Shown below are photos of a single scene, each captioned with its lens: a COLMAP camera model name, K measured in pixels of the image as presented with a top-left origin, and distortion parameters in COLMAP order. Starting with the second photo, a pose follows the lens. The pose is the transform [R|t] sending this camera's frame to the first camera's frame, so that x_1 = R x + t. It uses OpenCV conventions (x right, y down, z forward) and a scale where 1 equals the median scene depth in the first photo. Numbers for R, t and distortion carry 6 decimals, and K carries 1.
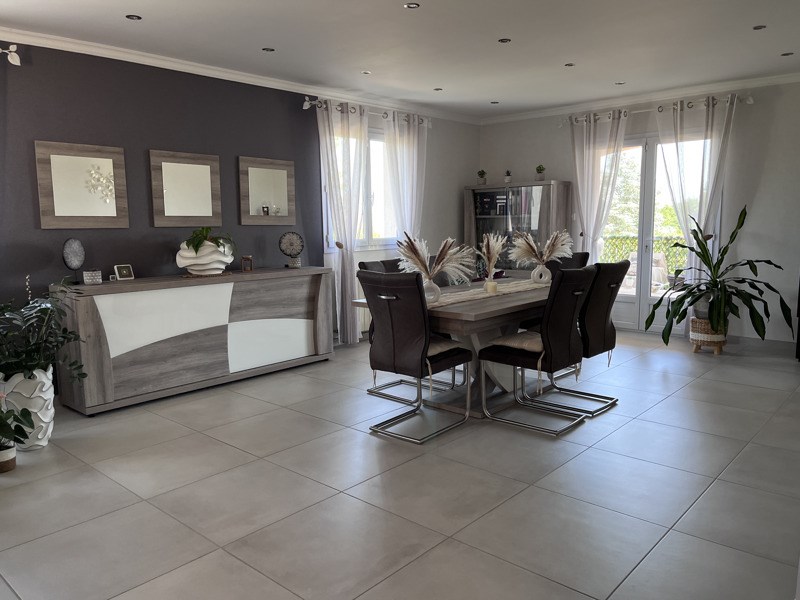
lens RADIAL K [[607.0, 0, 400.4], [0, 607.0, 301.1], [0, 0, 1]] dist [-0.009538, -0.013633]
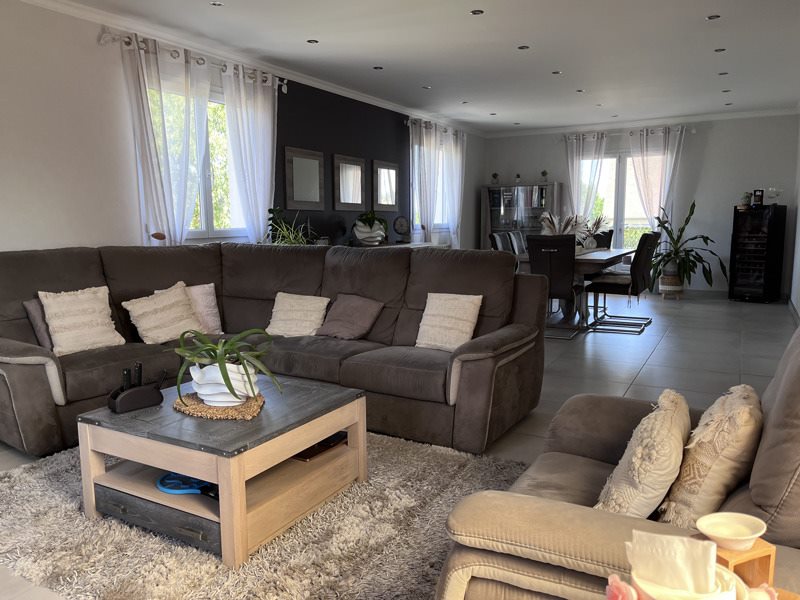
lens RADIAL K [[607.0, 0, 399.7], [0, 607.0, 300.0], [0, 0, 1]] dist [-0.009538, -0.013633]
pose [[0.975517, -0.026156, 0.218365, -0.471739], [0.026685, 0.999644, 0.000527, 0.069164], [-0.218301, 0.005313, 0.975867, -0.308994]]
